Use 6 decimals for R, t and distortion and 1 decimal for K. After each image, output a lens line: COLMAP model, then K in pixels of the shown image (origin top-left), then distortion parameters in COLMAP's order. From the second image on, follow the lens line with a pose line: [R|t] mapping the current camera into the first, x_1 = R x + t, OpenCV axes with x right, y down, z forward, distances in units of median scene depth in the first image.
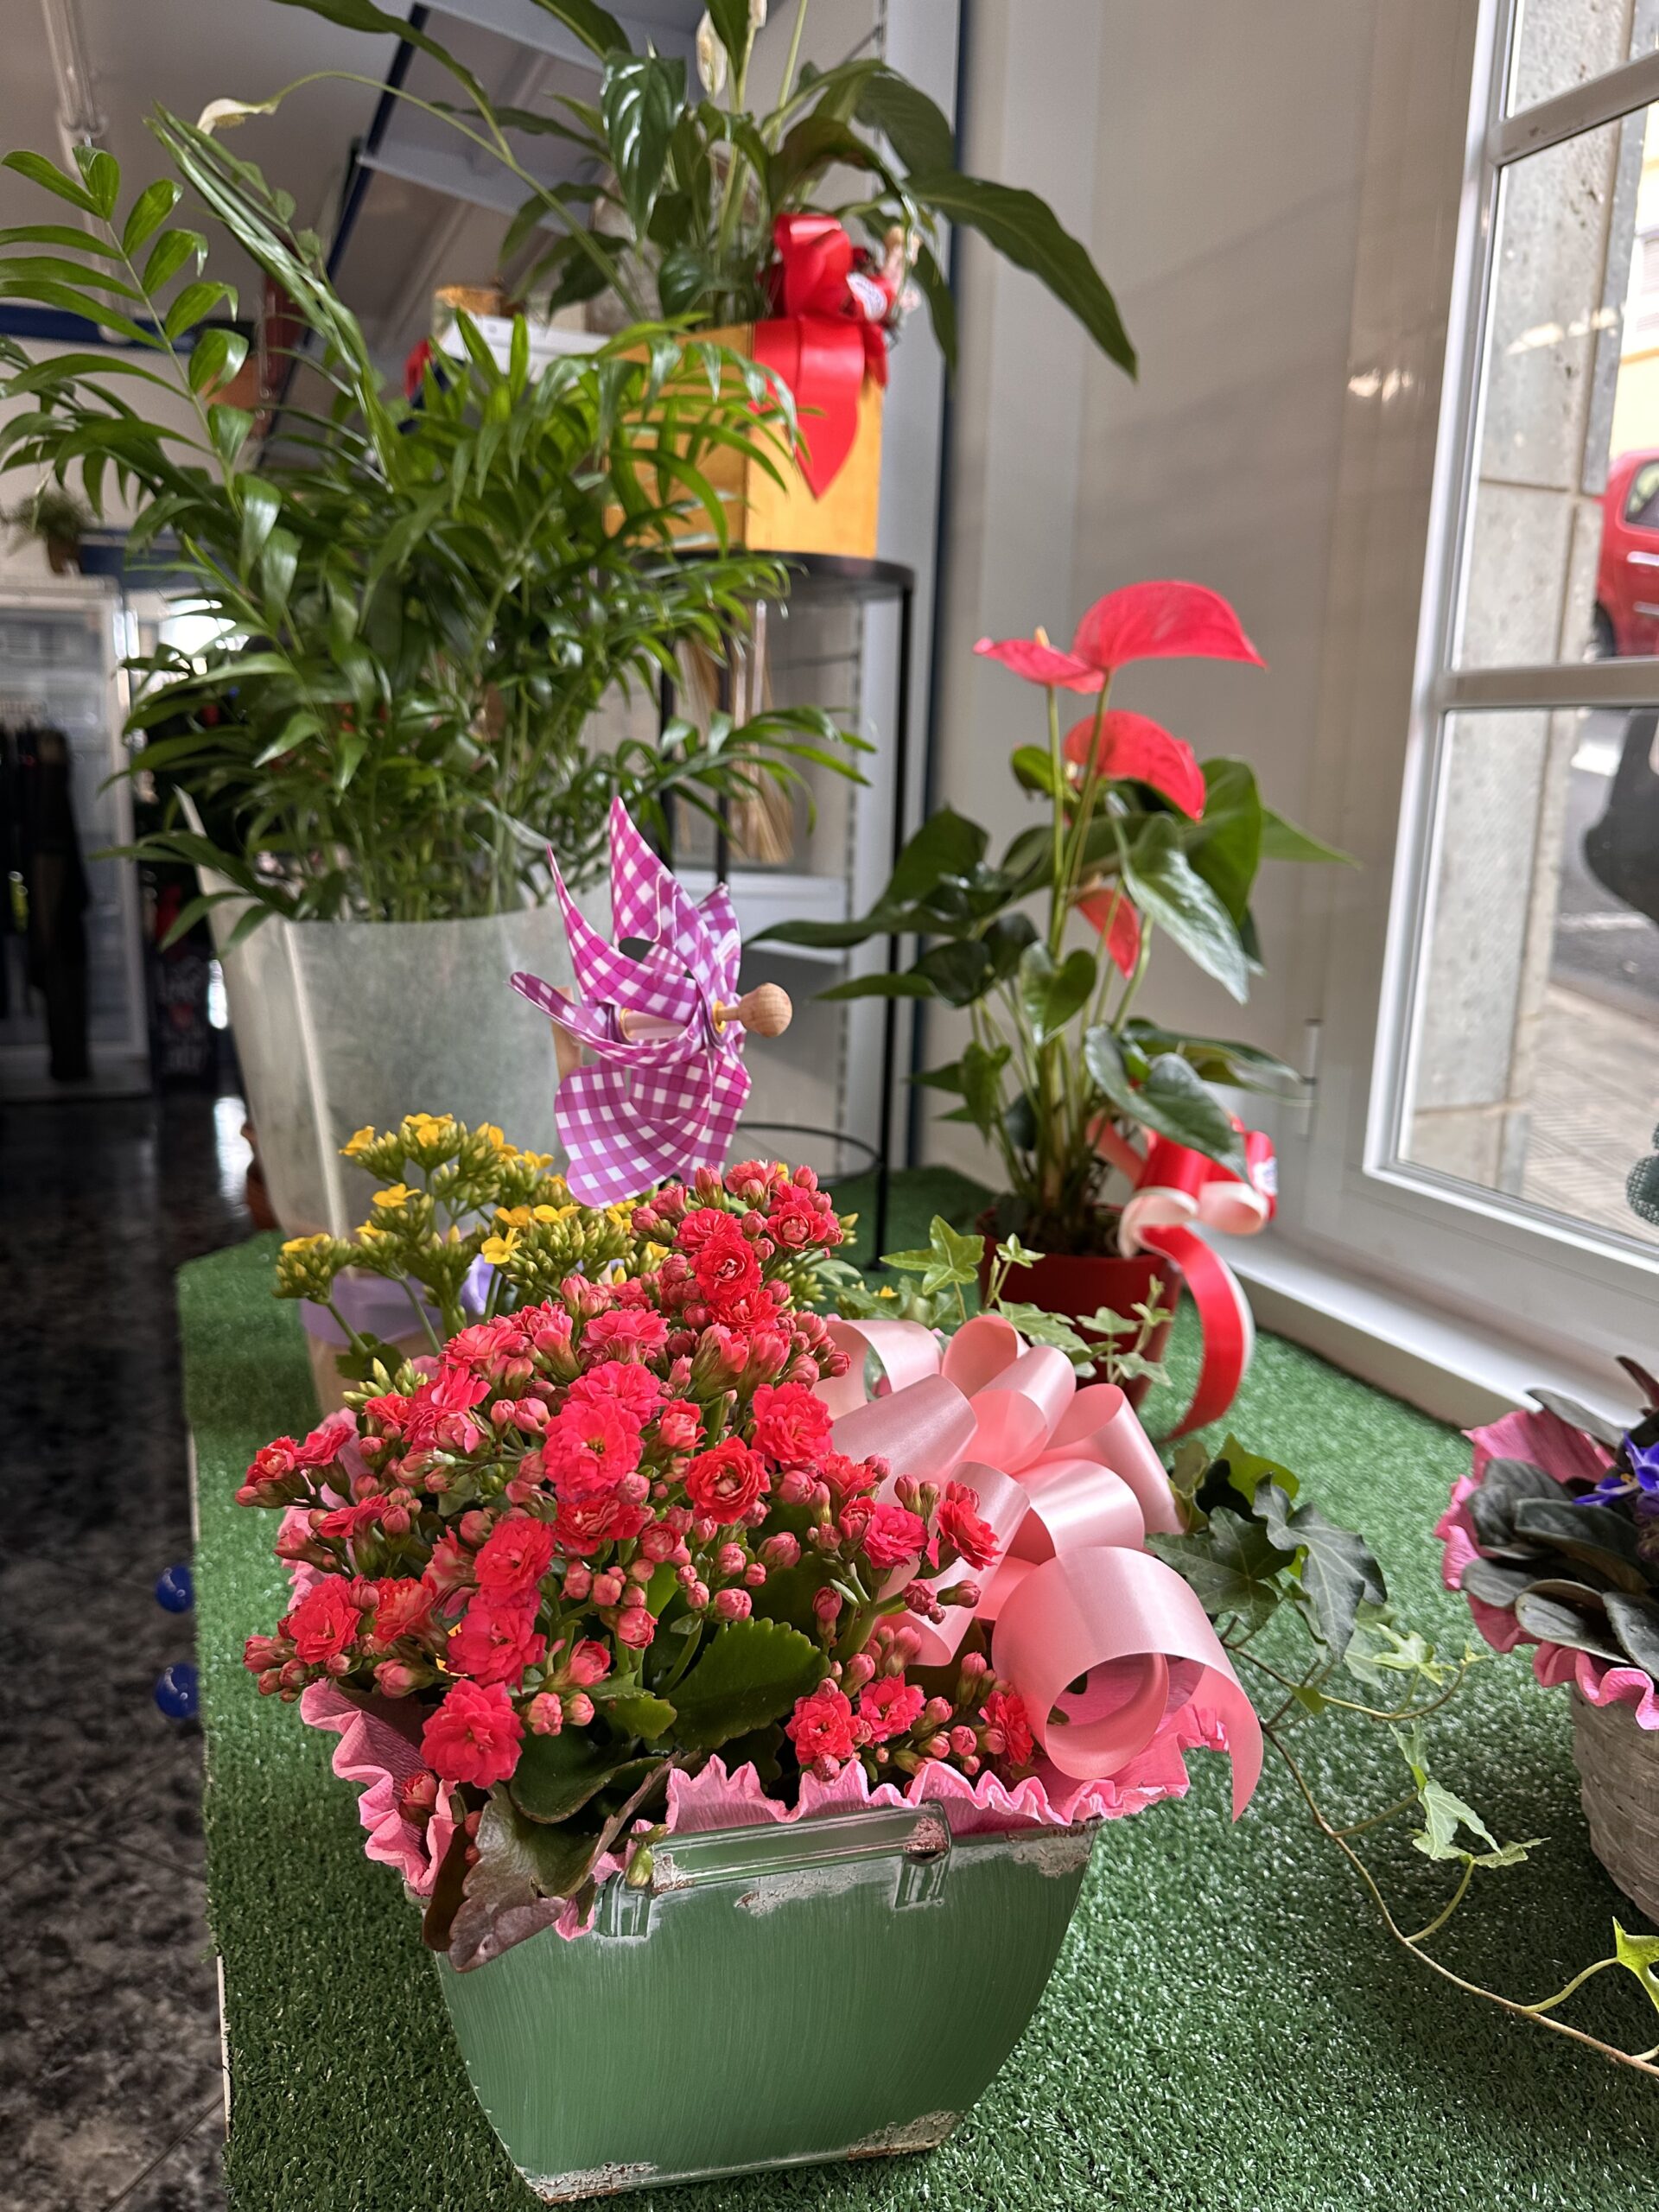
lens RADIAL K [[1547.3, 0, 840.6], [0, 1547.3, 1106.6], [0, 0, 1]] dist [0.057409, -0.005403]
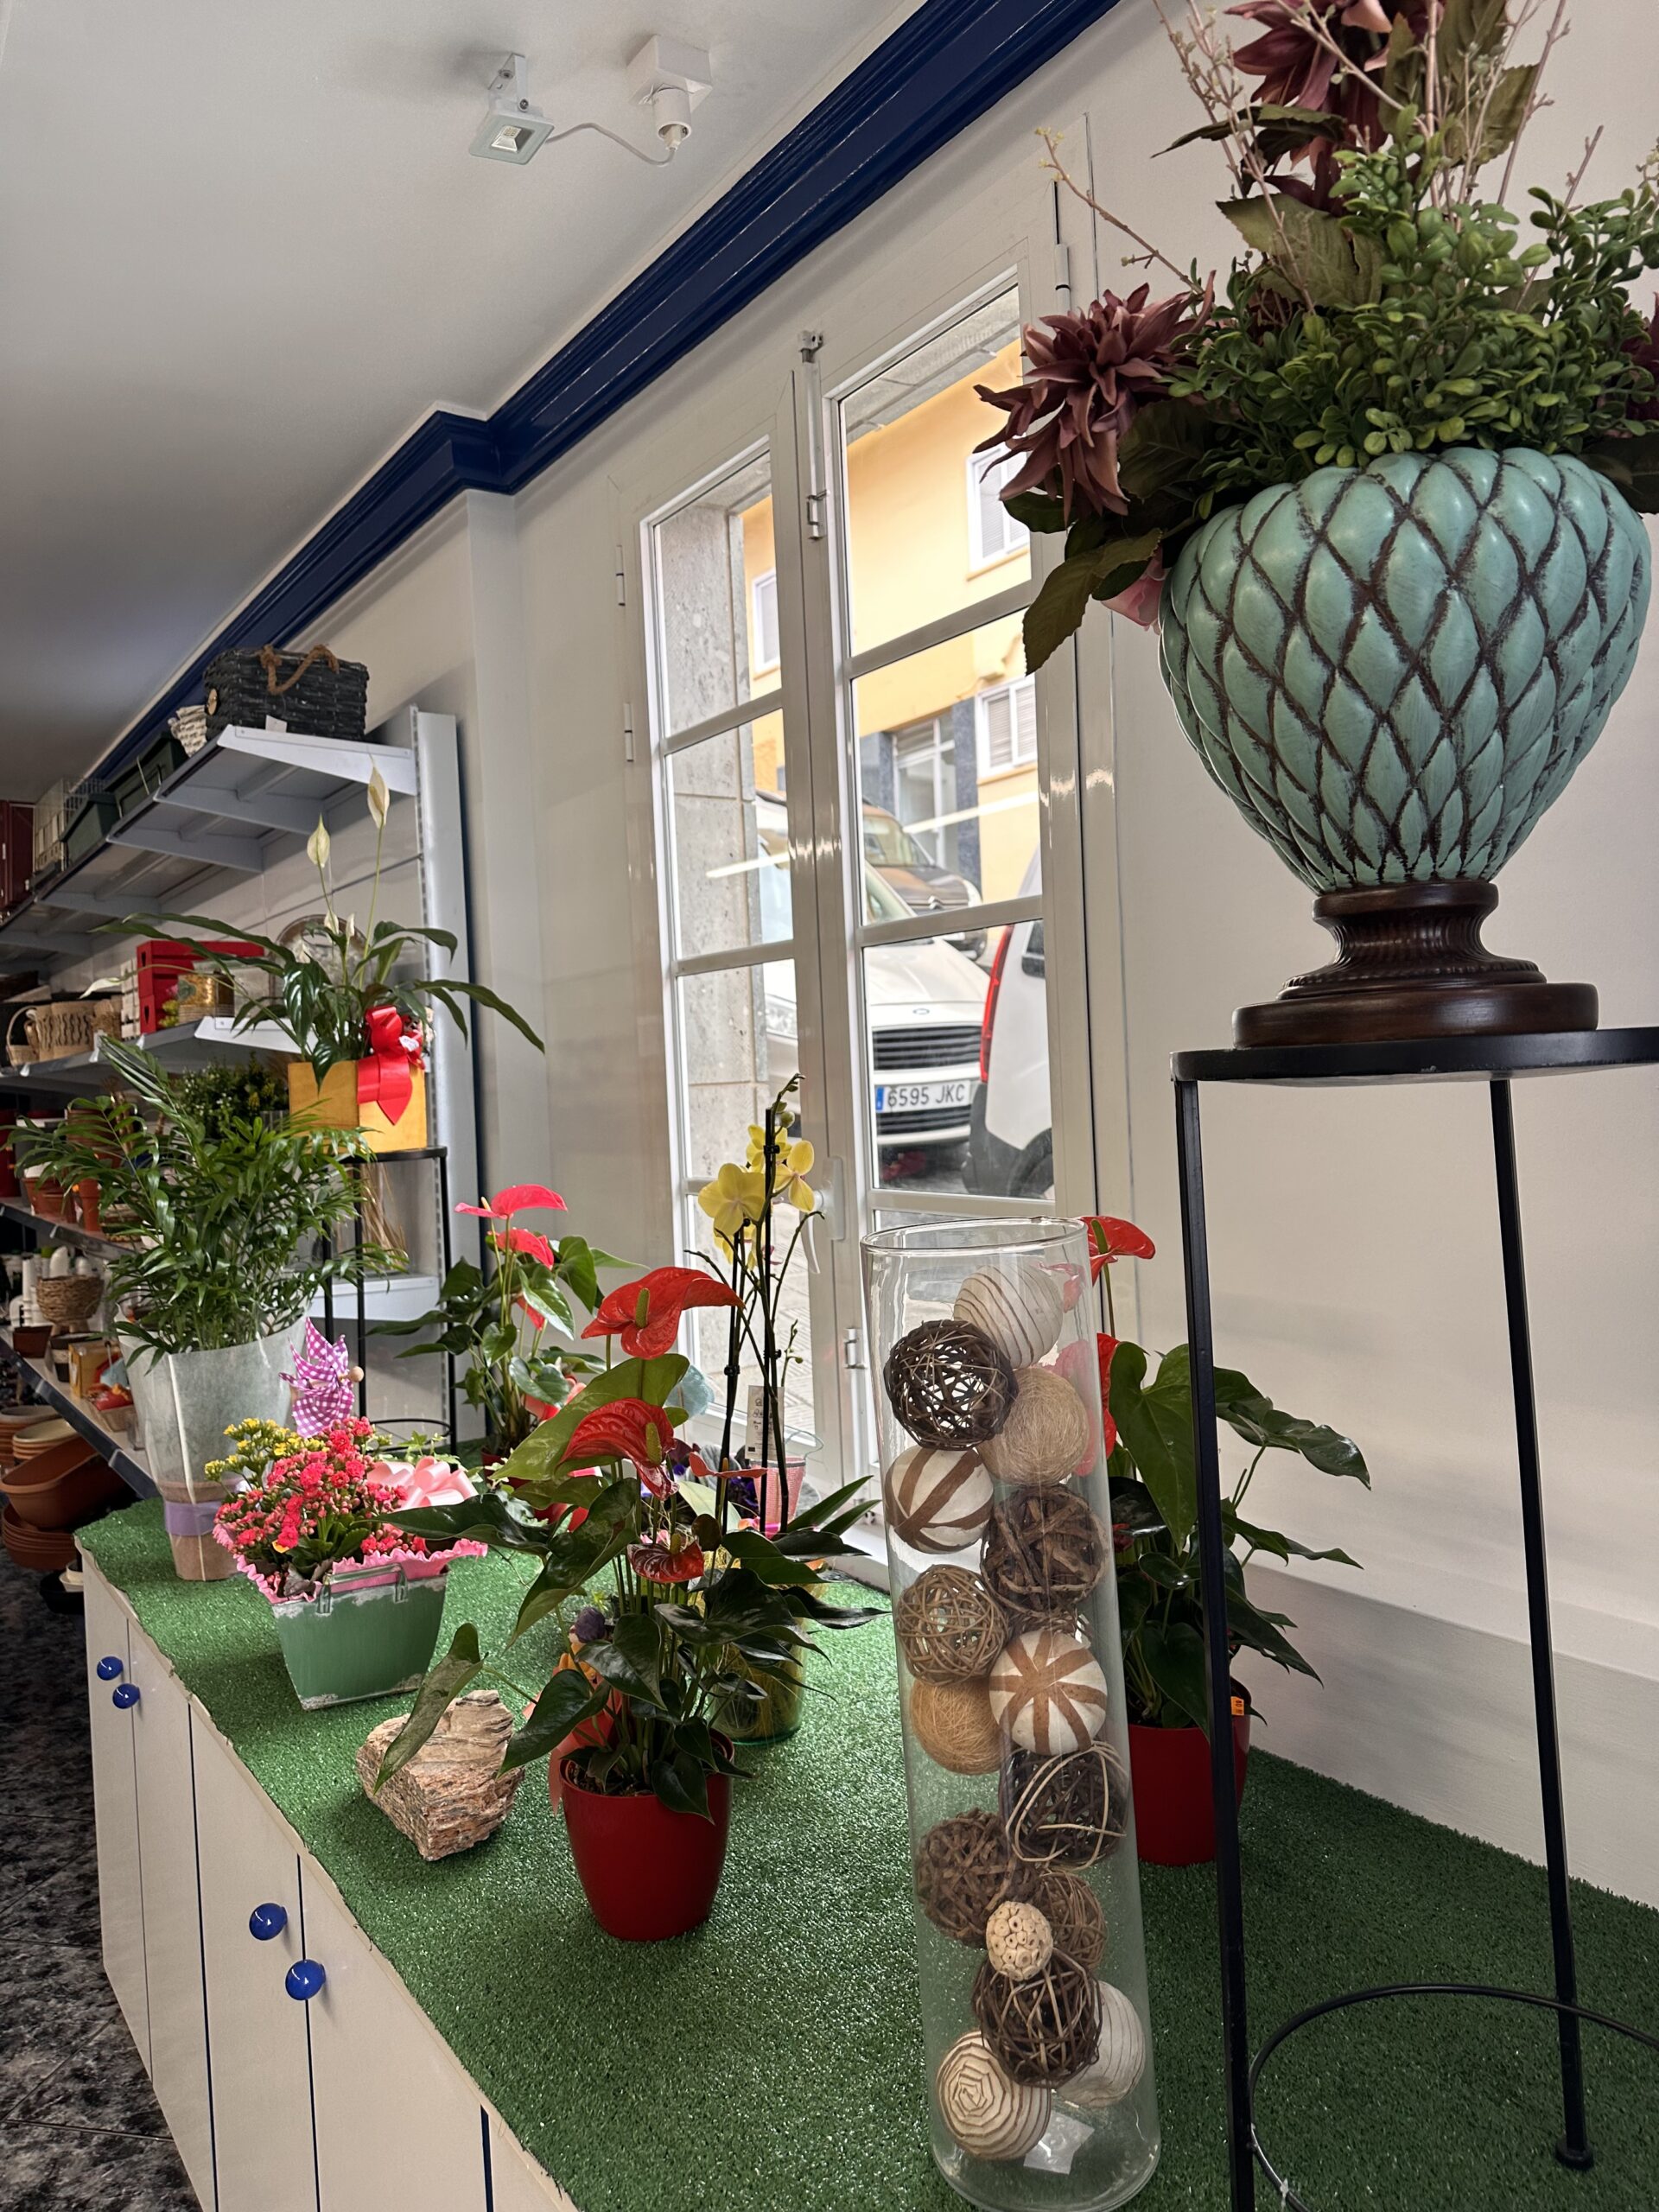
lens RADIAL K [[1547.3, 0, 826.0], [0, 1547.3, 1103.4], [0, 0, 1]] dist [0.057409, -0.005403]
pose [[0.979125, -0.080214, 0.186764, 0.256516], [0.113561, 0.977937, -0.175335, 0.050803], [-0.168579, 0.192884, 0.966632, -1.796801]]
